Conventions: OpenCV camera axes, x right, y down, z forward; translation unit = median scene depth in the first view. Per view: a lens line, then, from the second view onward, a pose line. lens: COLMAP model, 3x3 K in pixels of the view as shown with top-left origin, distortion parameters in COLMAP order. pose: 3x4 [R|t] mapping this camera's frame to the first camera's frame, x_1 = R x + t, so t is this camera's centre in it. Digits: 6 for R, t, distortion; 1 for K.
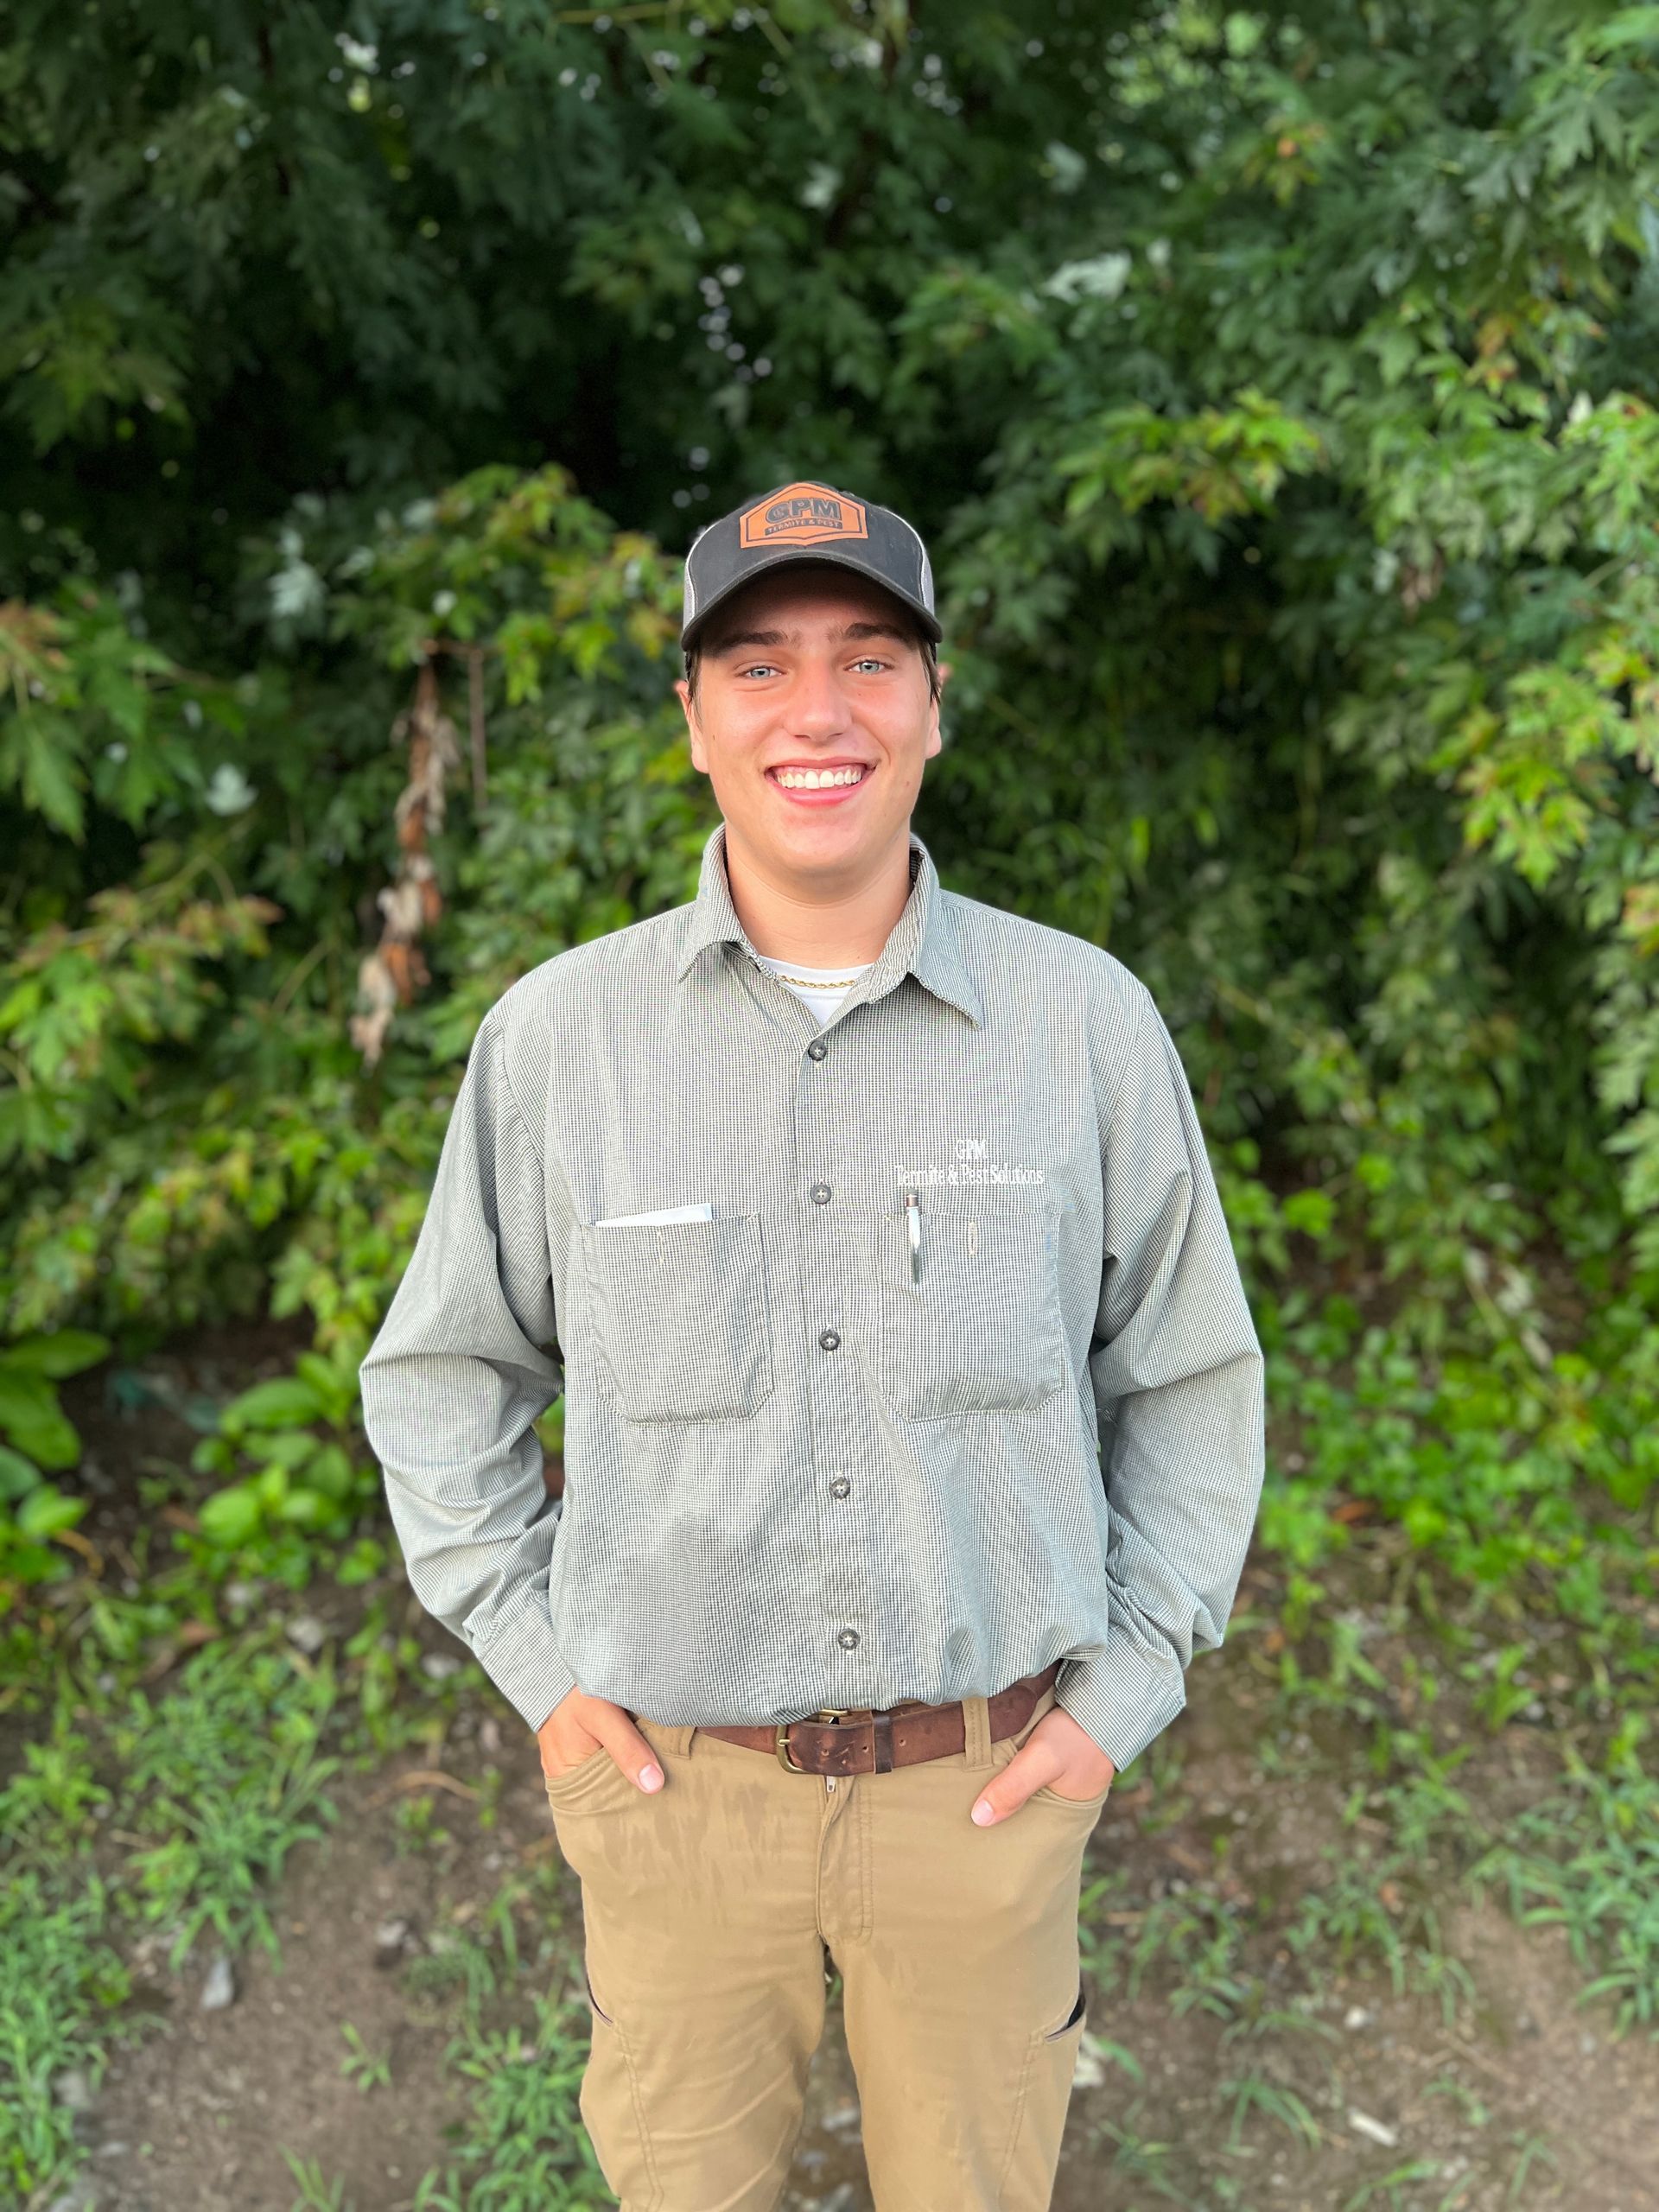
lens RADIAL K [[1682.9, 0, 829.5], [0, 1682.9, 1106.0], [0, 0, 1]] dist [0.053976, -0.079854]
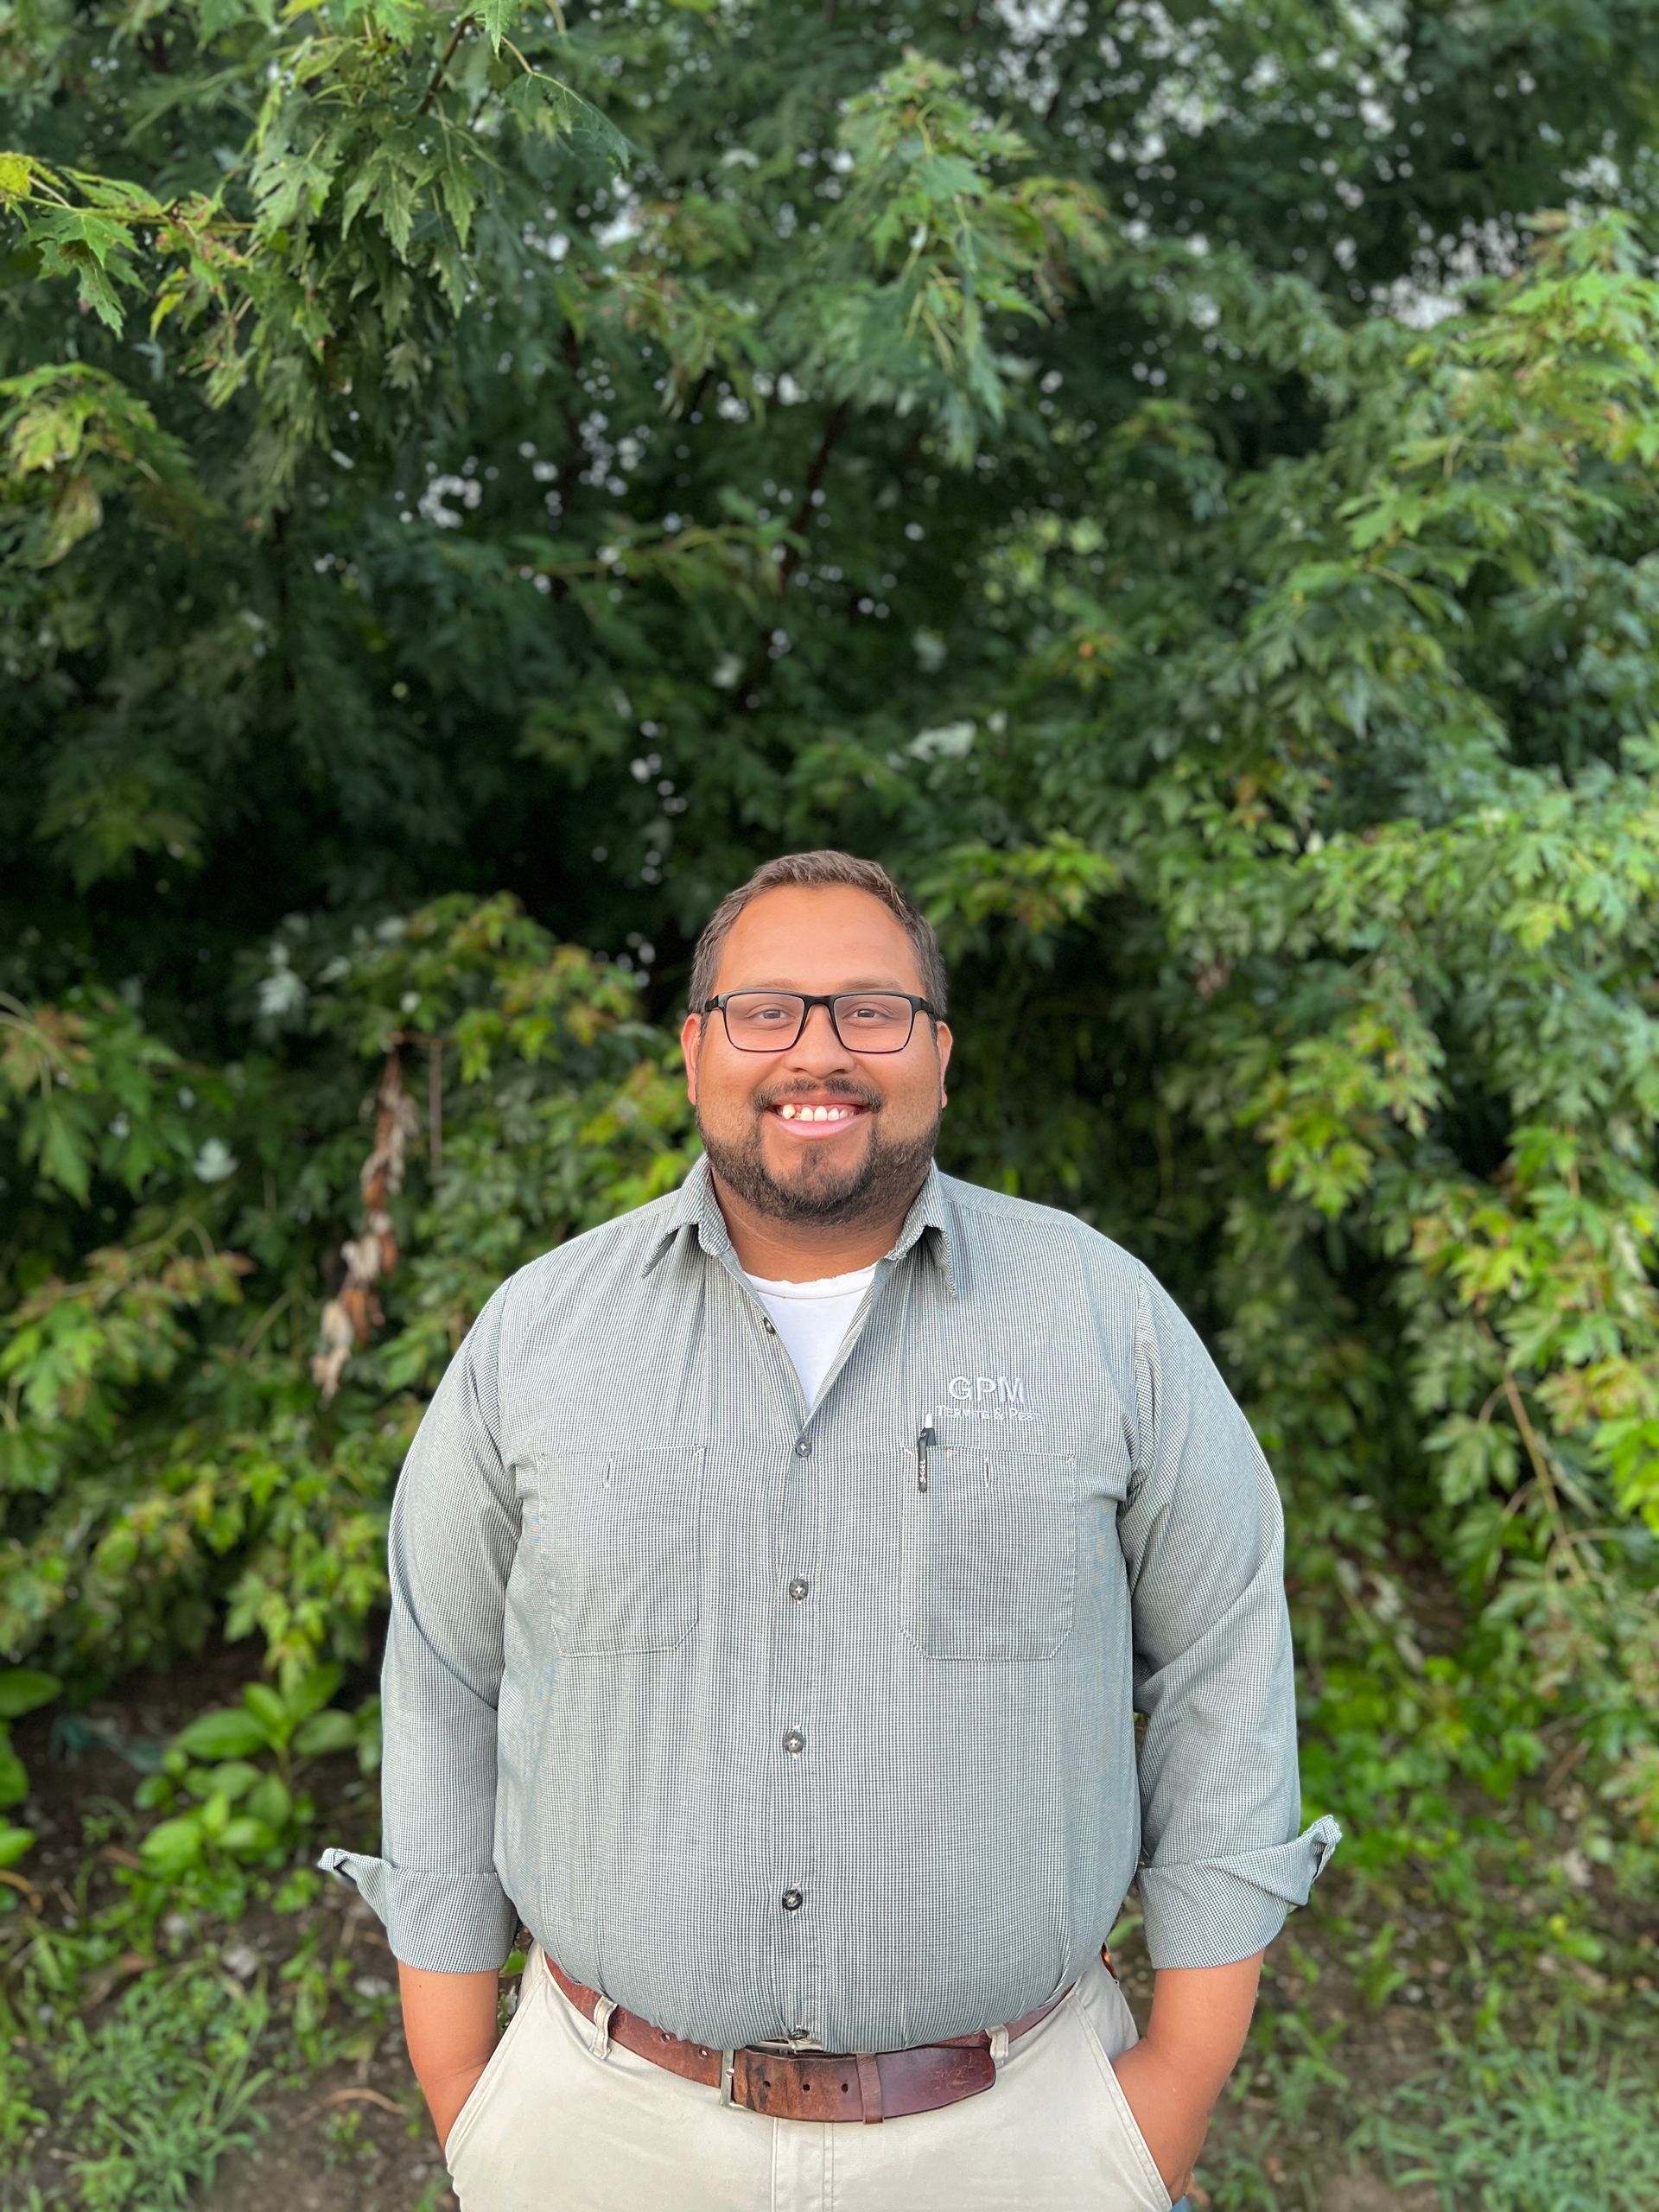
lens RADIAL K [[1664.3, 0, 829.5], [0, 1664.3, 1106.0], [0, 0, 1]] dist [0.083895, -0.104213]
pose [[0.999214, -0.017624, 0.035504, 0.023825], [0.024923, 0.975851, -0.217011, 0.036402], [-0.030822, 0.217726, 0.975523, -0.138053]]
